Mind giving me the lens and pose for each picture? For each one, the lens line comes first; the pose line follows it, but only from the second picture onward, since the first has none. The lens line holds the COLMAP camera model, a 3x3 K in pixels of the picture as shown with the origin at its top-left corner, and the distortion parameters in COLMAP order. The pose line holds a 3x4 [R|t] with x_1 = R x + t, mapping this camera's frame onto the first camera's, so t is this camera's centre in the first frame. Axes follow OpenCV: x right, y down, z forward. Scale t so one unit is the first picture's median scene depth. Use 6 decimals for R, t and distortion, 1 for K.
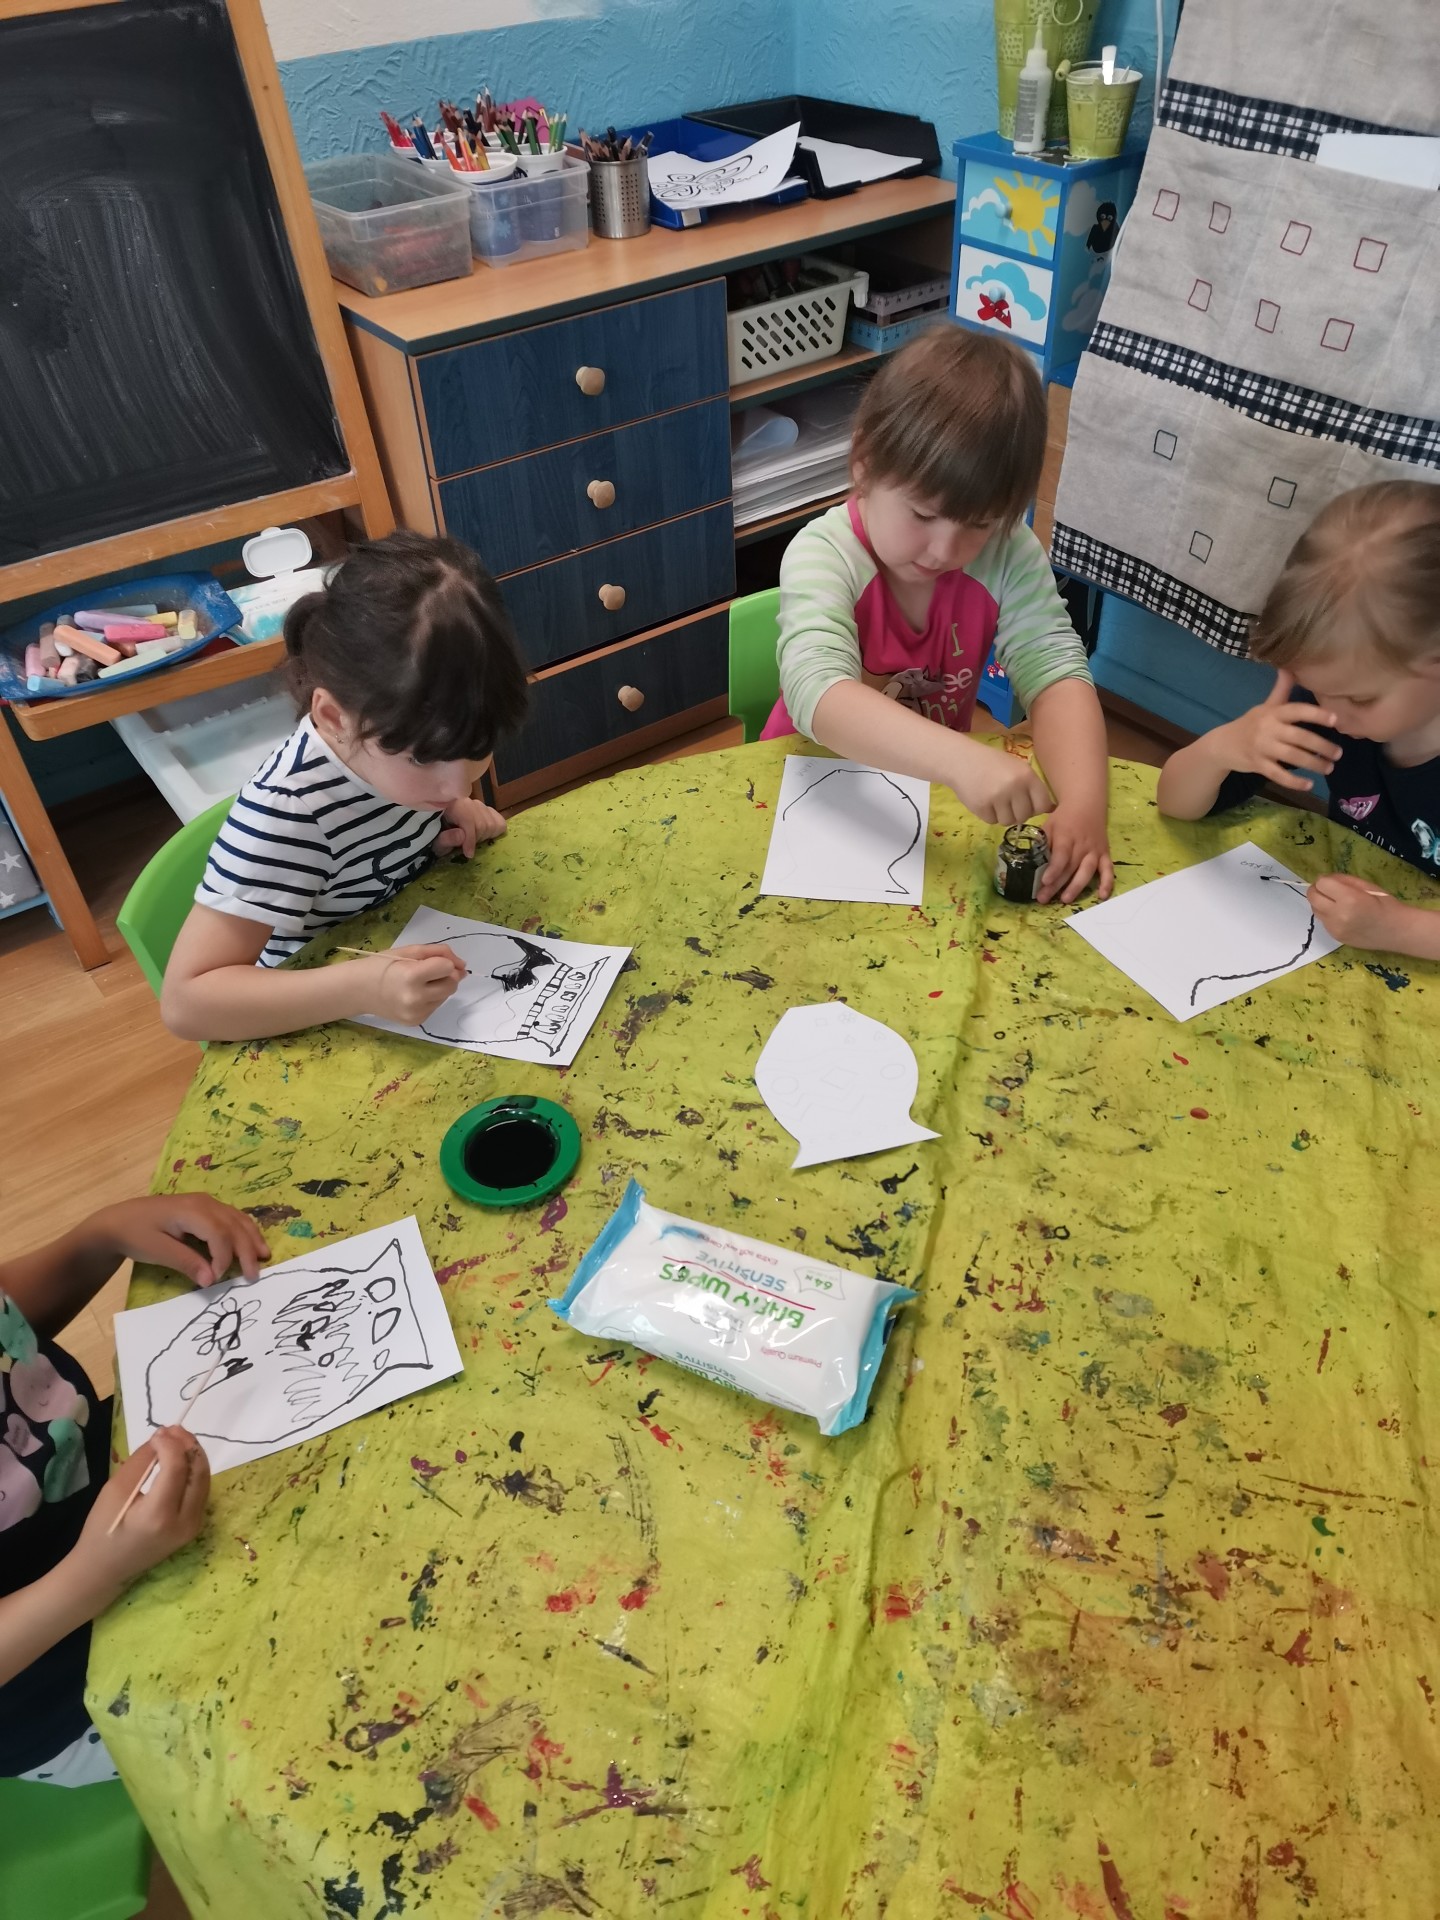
lens RADIAL K [[1423.4, 0, 718.7], [0, 1423.4, 961.5], [0, 0, 1]] dist [0.064370, -0.079372]
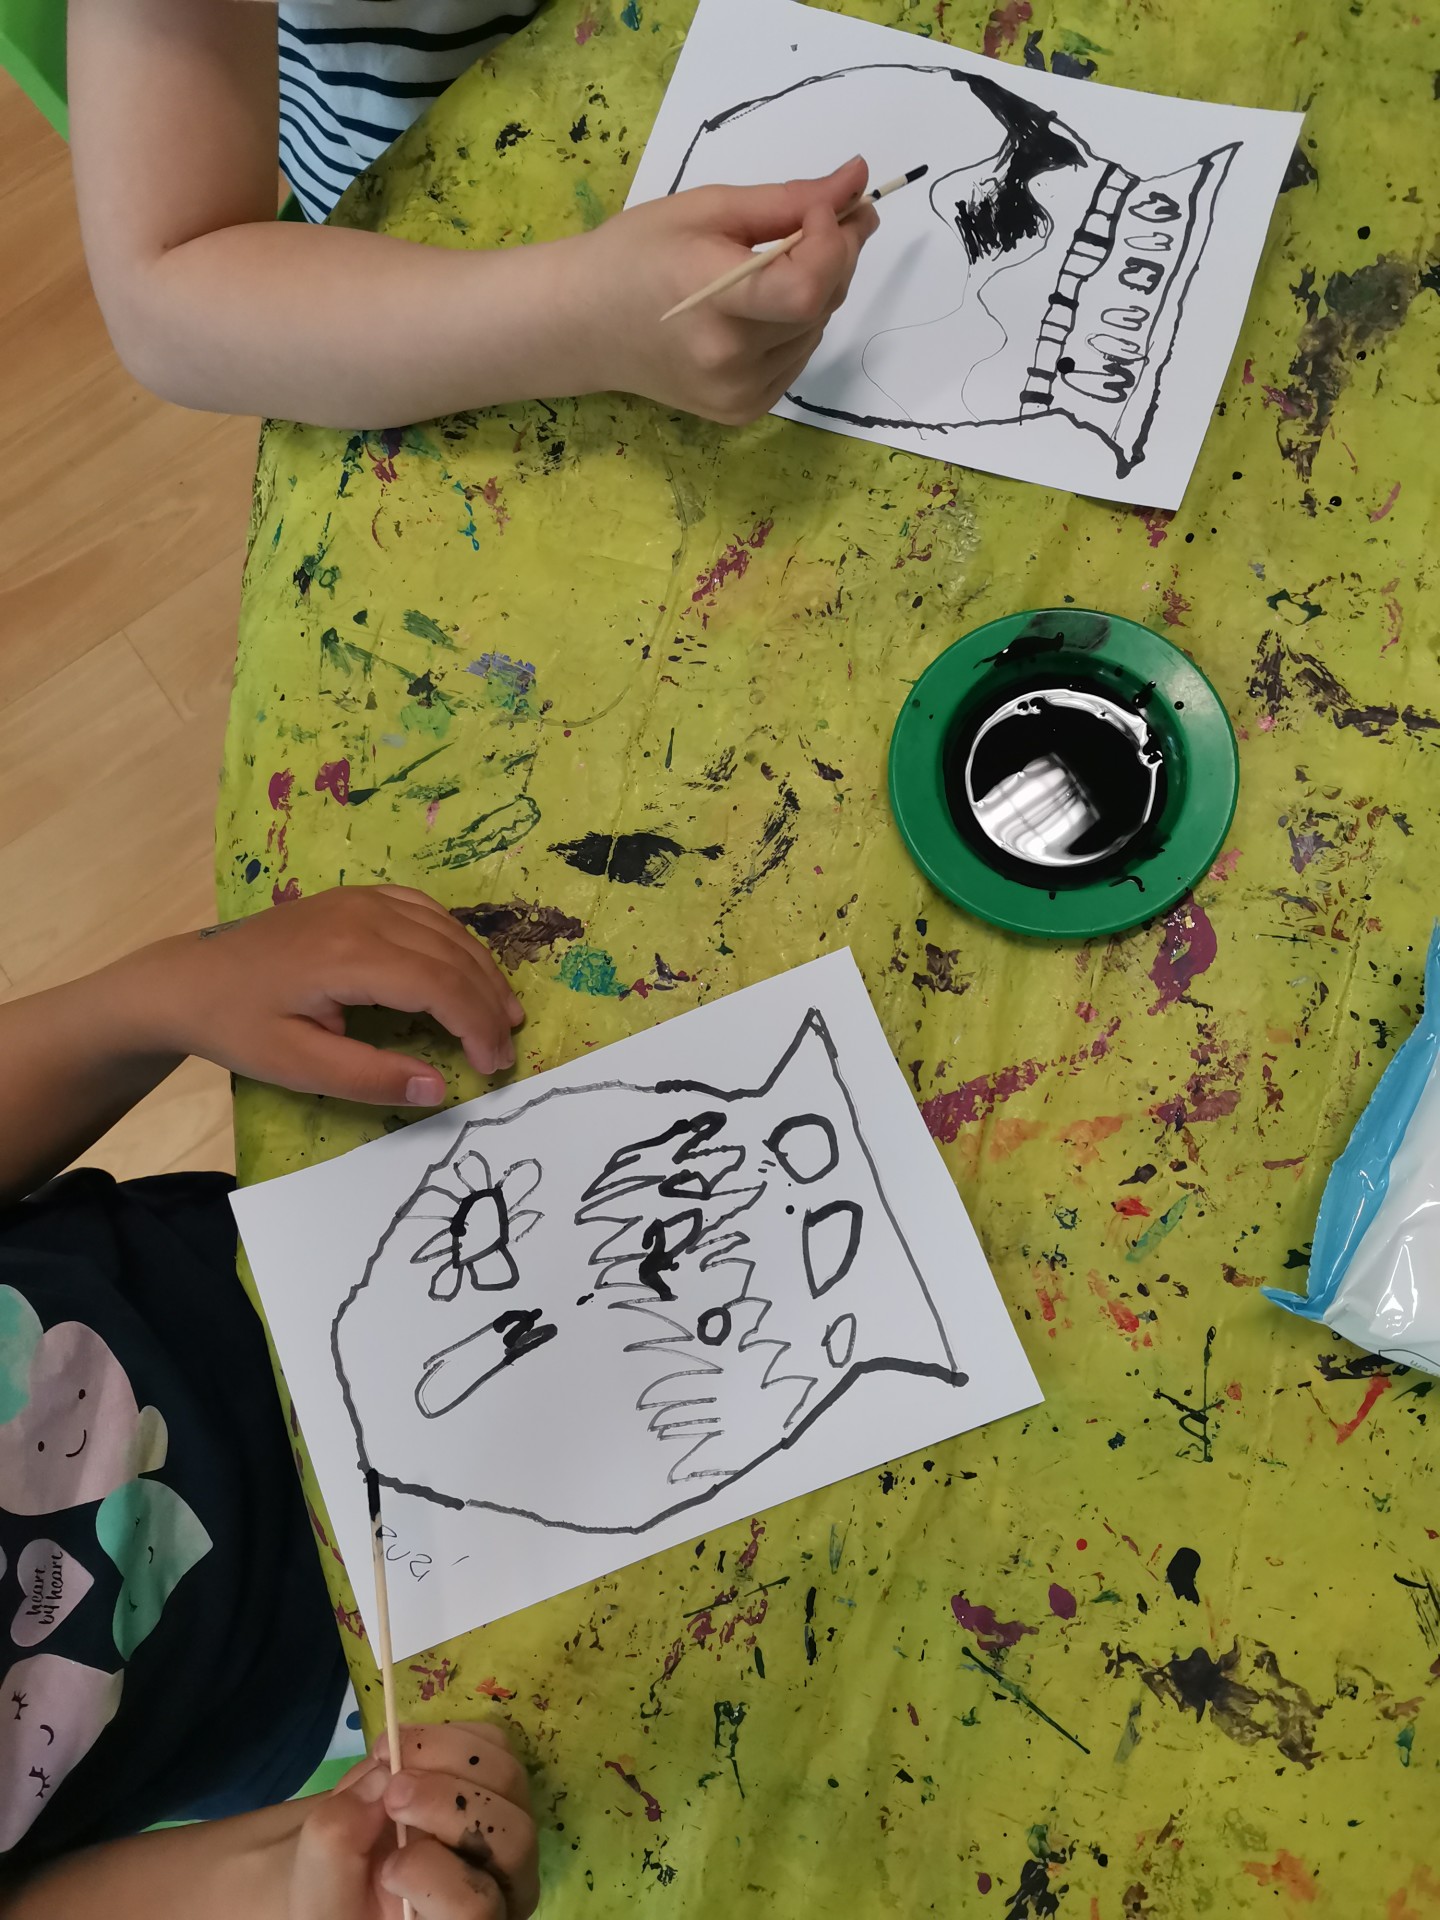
lens RADIAL K [[1423.4, 0, 711.0], [0, 1423.4, 968.0], [0, 0, 1]] dist [0.064370, -0.079372]
pose [[0.998804, 0.007261, -0.048350, -0.230380], [0.024055, 0.787961, 0.615255, -0.081515], [0.042565, -0.615682, 0.786844, 0.648810]]
